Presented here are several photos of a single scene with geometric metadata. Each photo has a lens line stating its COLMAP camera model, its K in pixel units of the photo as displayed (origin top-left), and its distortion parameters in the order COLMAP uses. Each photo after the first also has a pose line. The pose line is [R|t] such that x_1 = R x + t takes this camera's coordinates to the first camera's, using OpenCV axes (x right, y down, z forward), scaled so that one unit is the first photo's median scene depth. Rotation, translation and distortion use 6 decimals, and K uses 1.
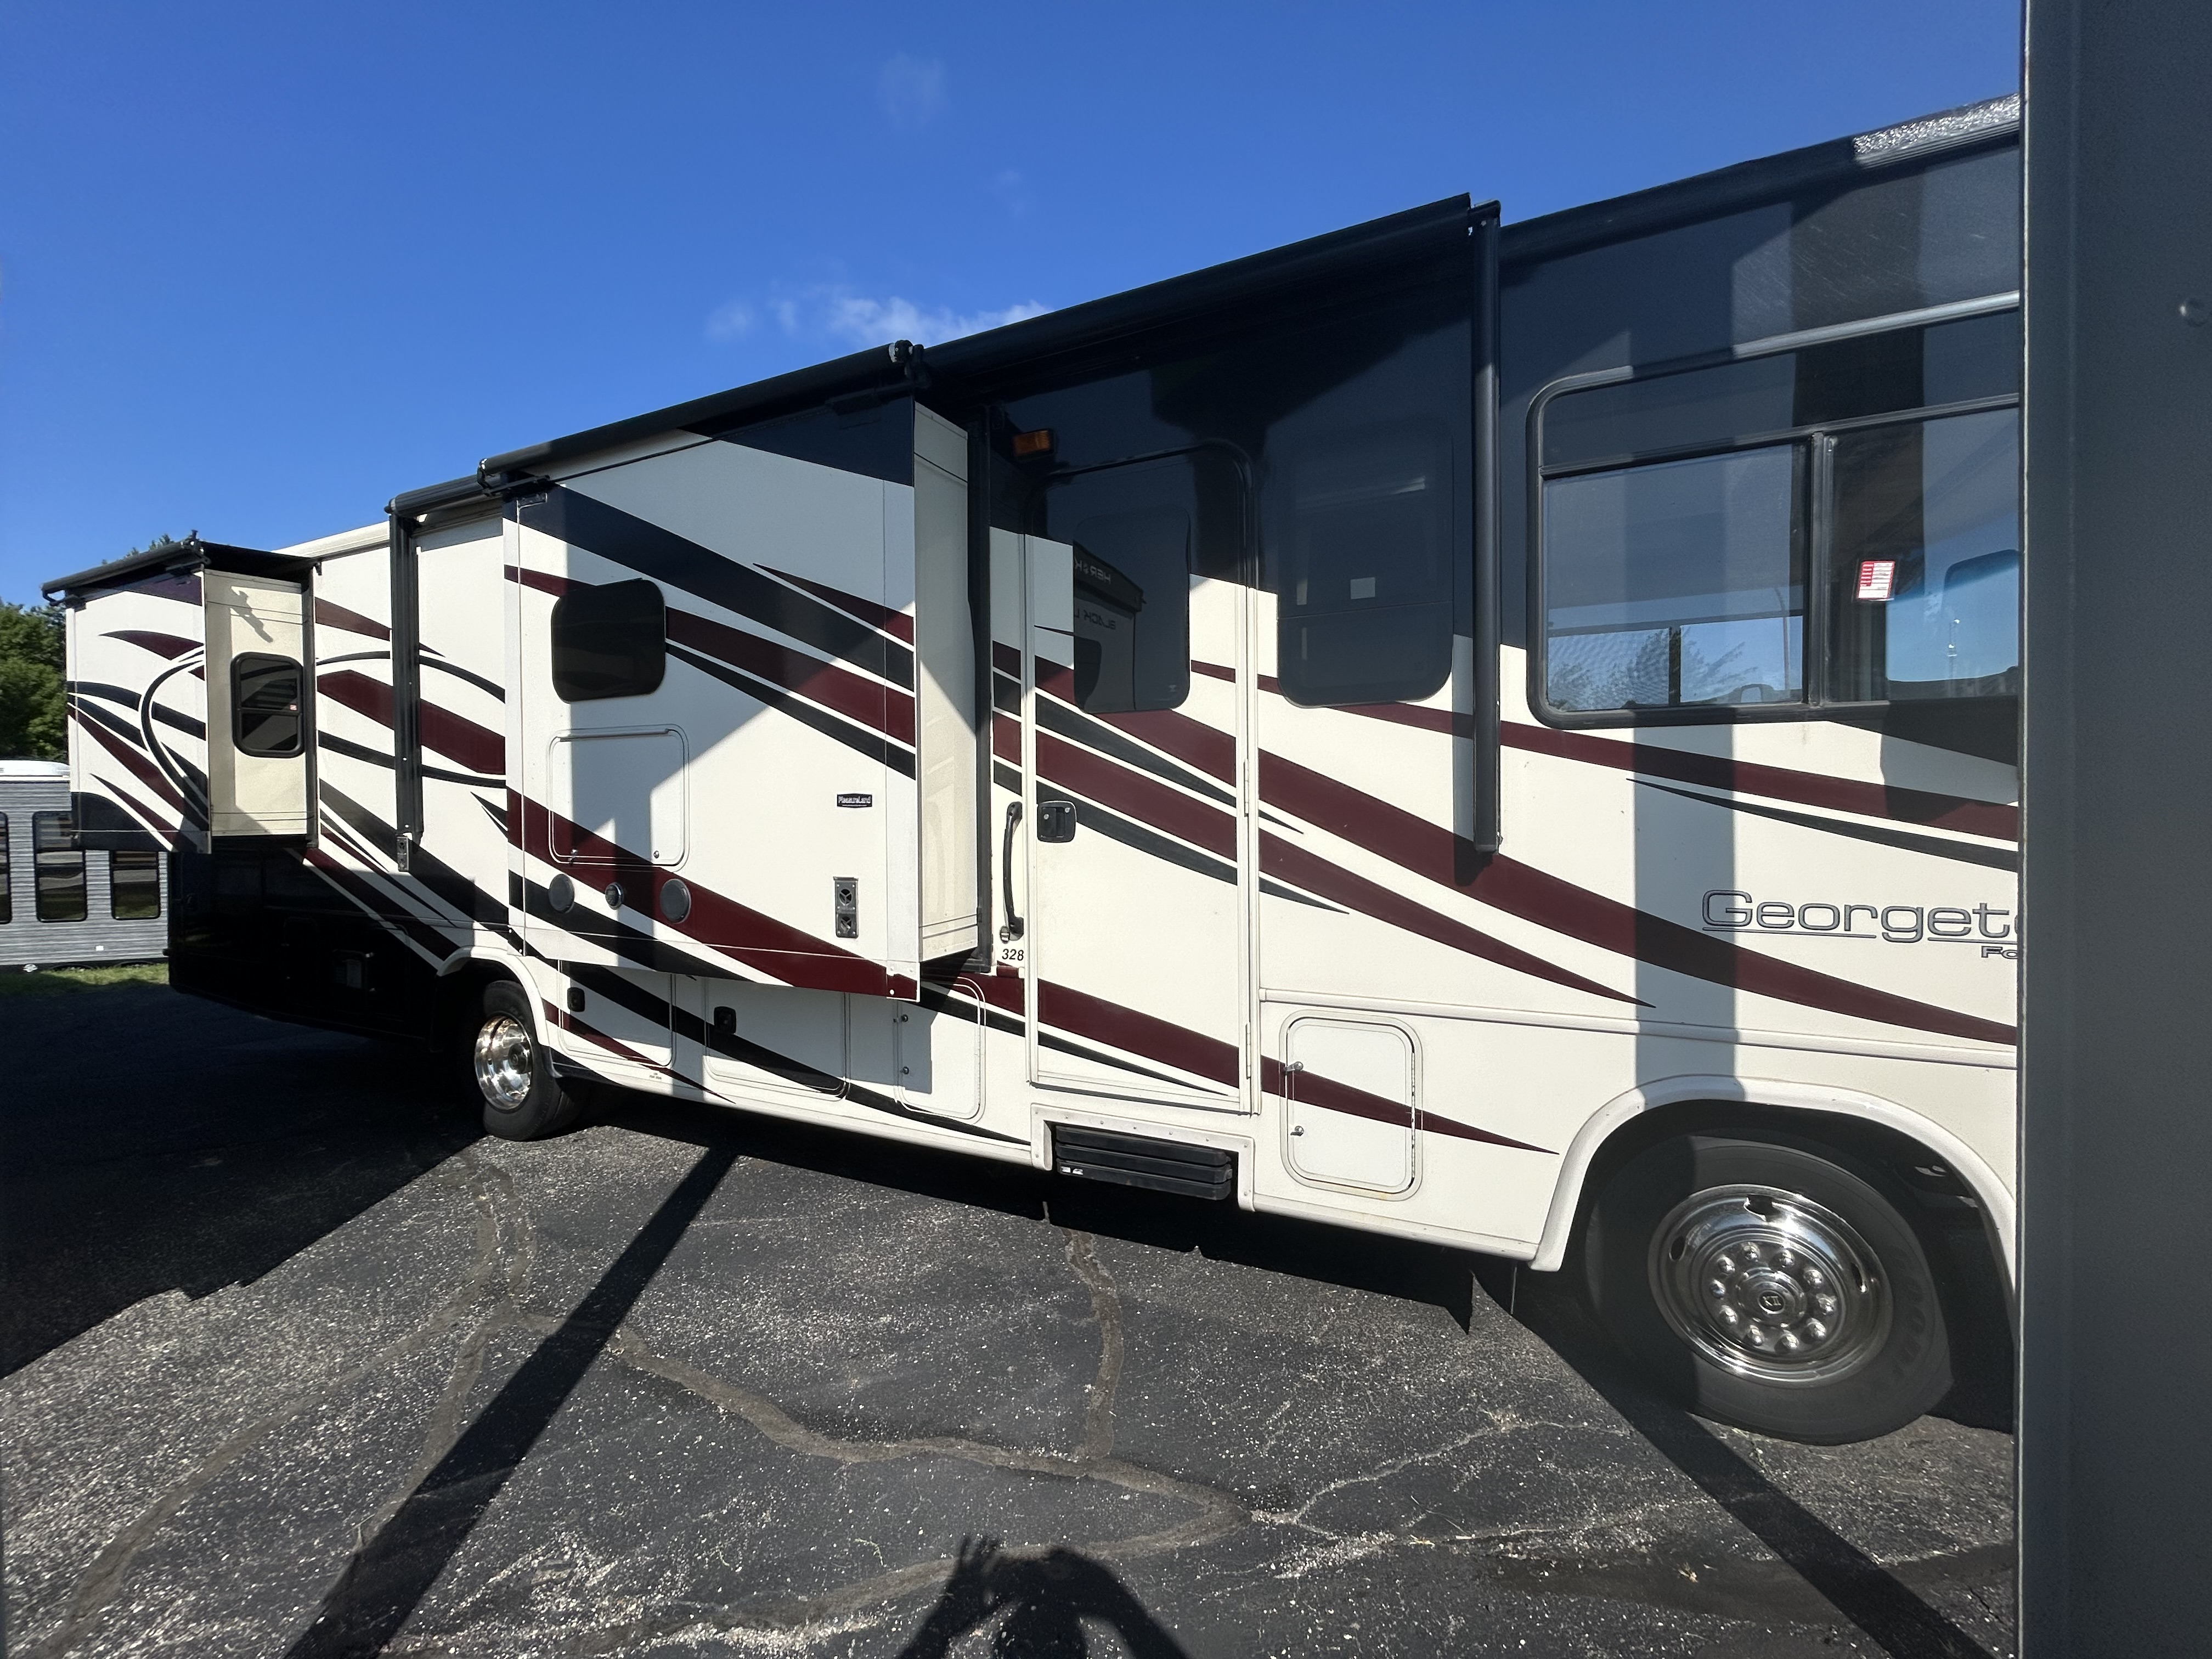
lens RADIAL K [[895.8, 0, 1103.9], [0, 895.8, 823.1], [0, 0, 1]] dist [-0.003886, 0.001060]
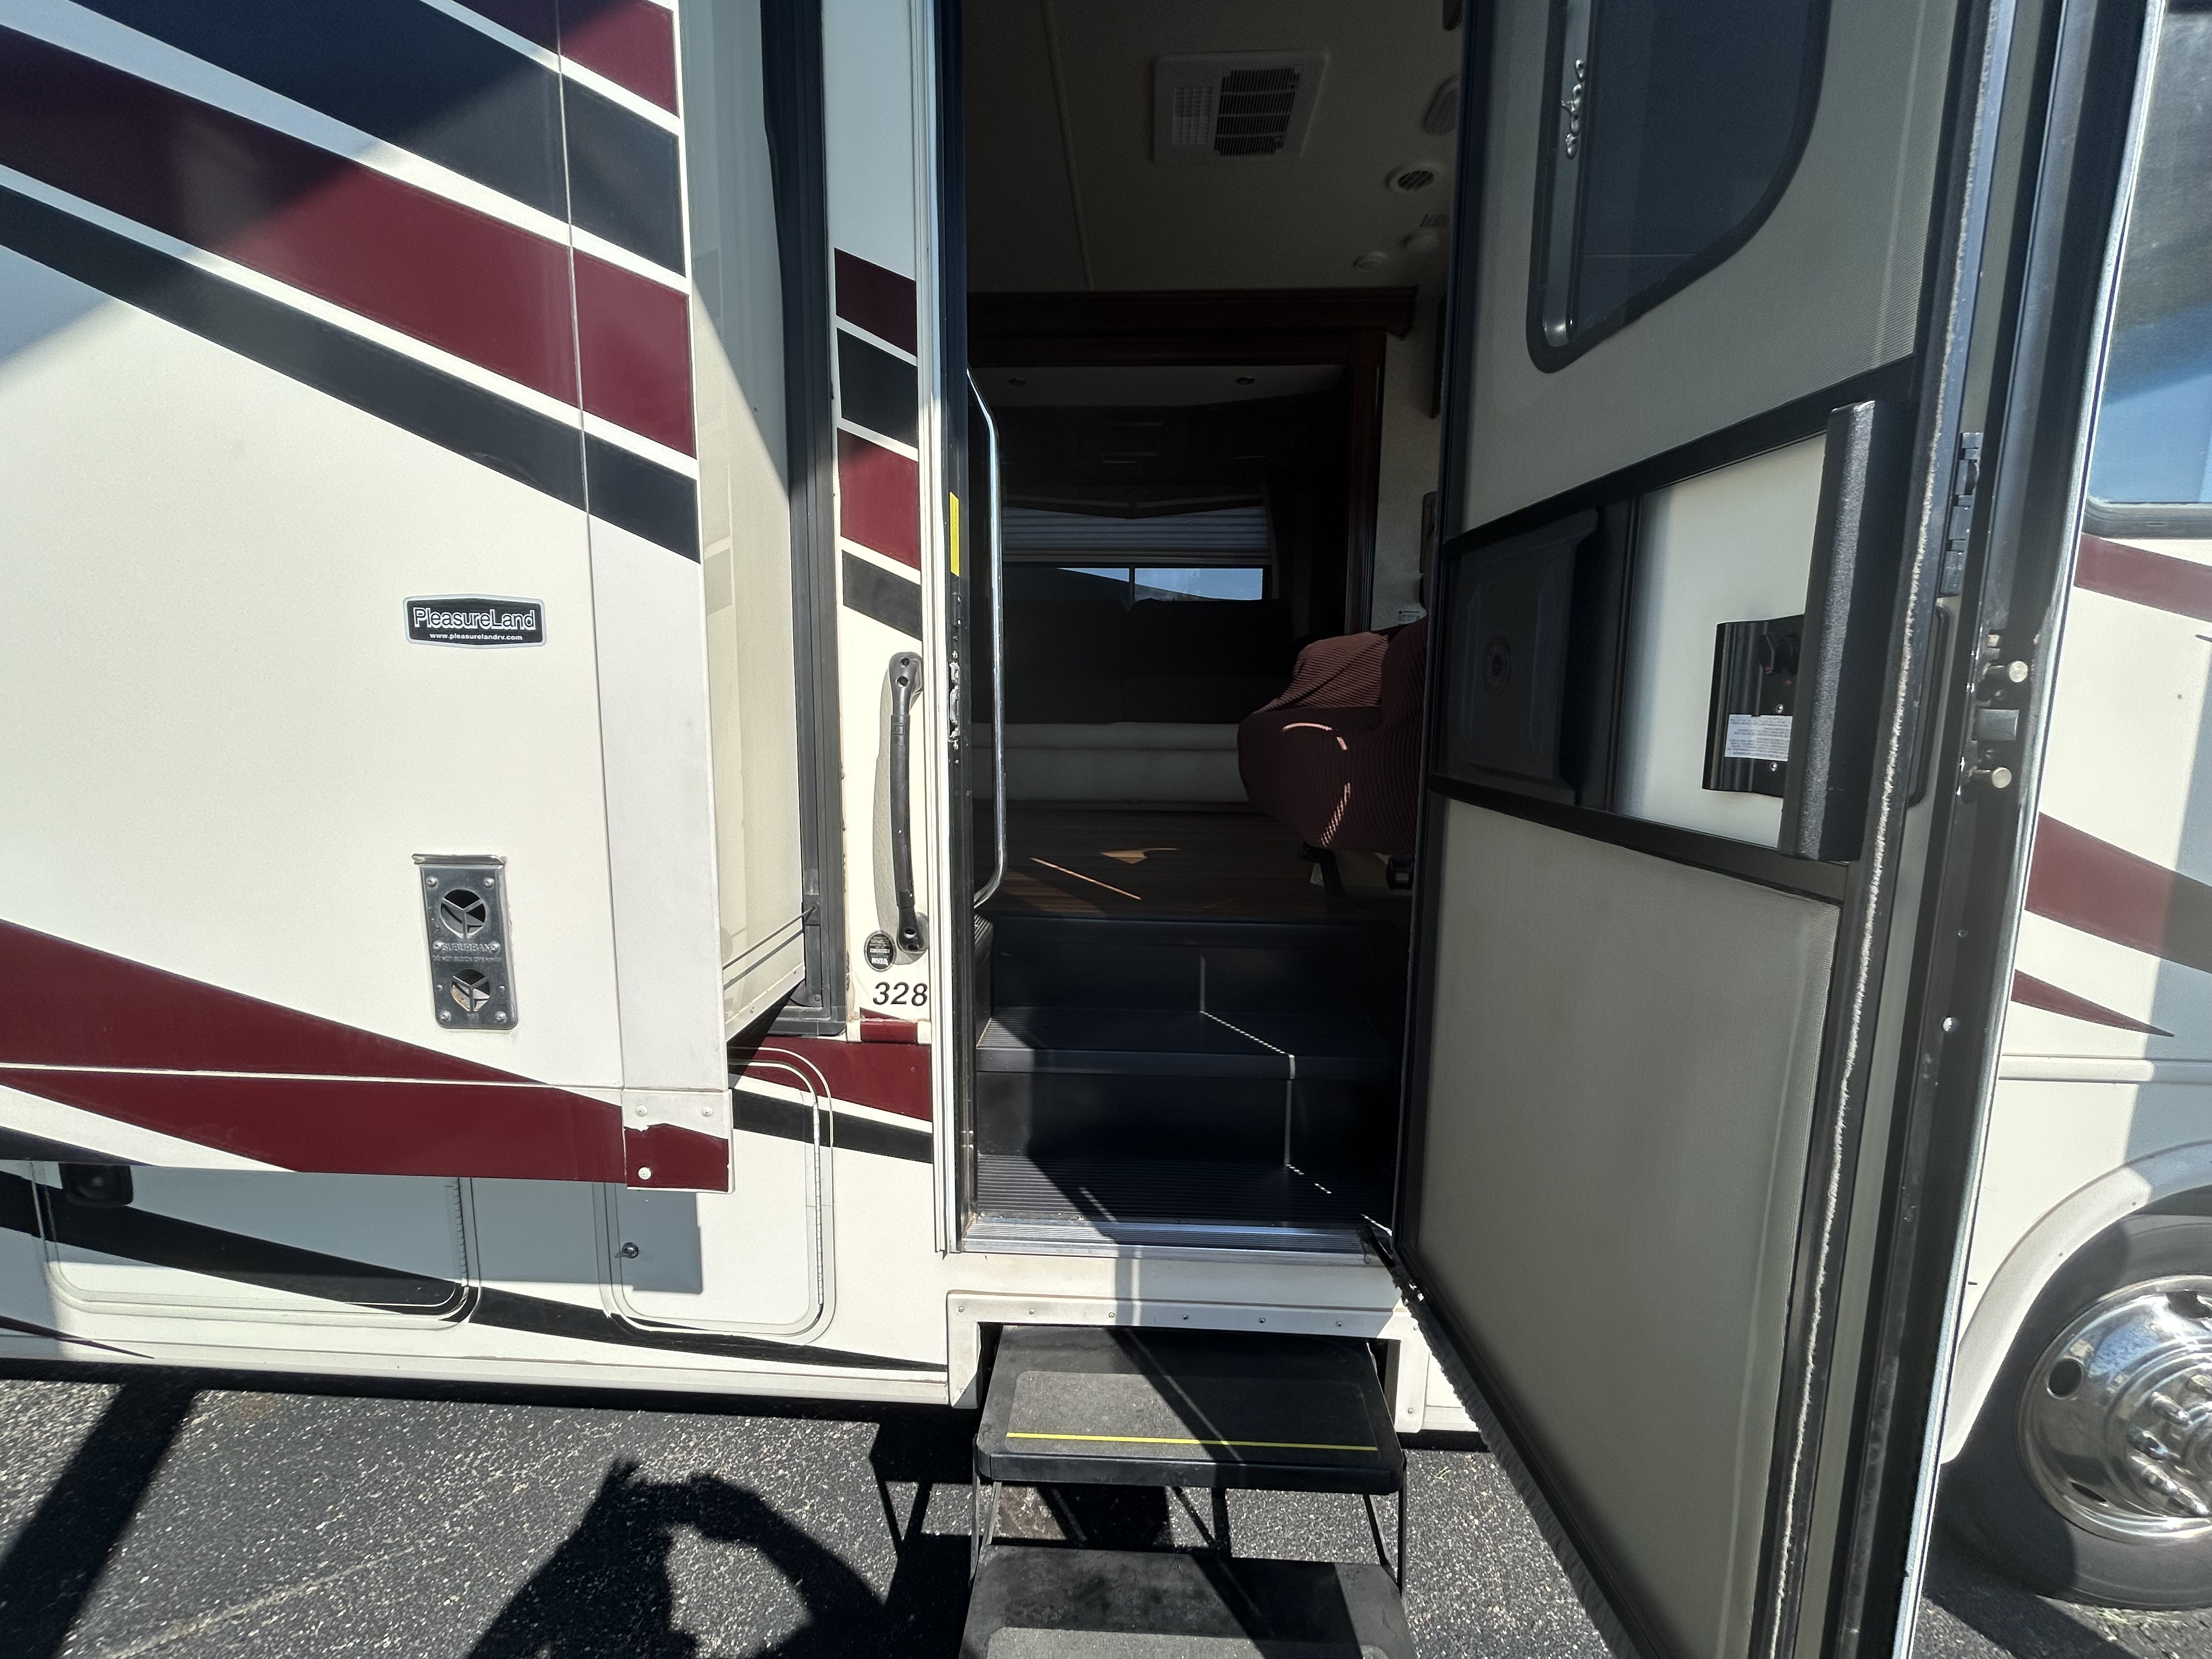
lens RADIAL K [[895.8, 0, 1106.7], [0, 895.8, 829.5], [0, 0, 1]] dist [-0.003886, 0.001060]
pose [[0.919224, -0.036797, 0.392012, -0.181334], [-0.012570, 0.992374, 0.122625, 0.006537], [-0.393535, -0.117647, 0.911751, 0.554462]]
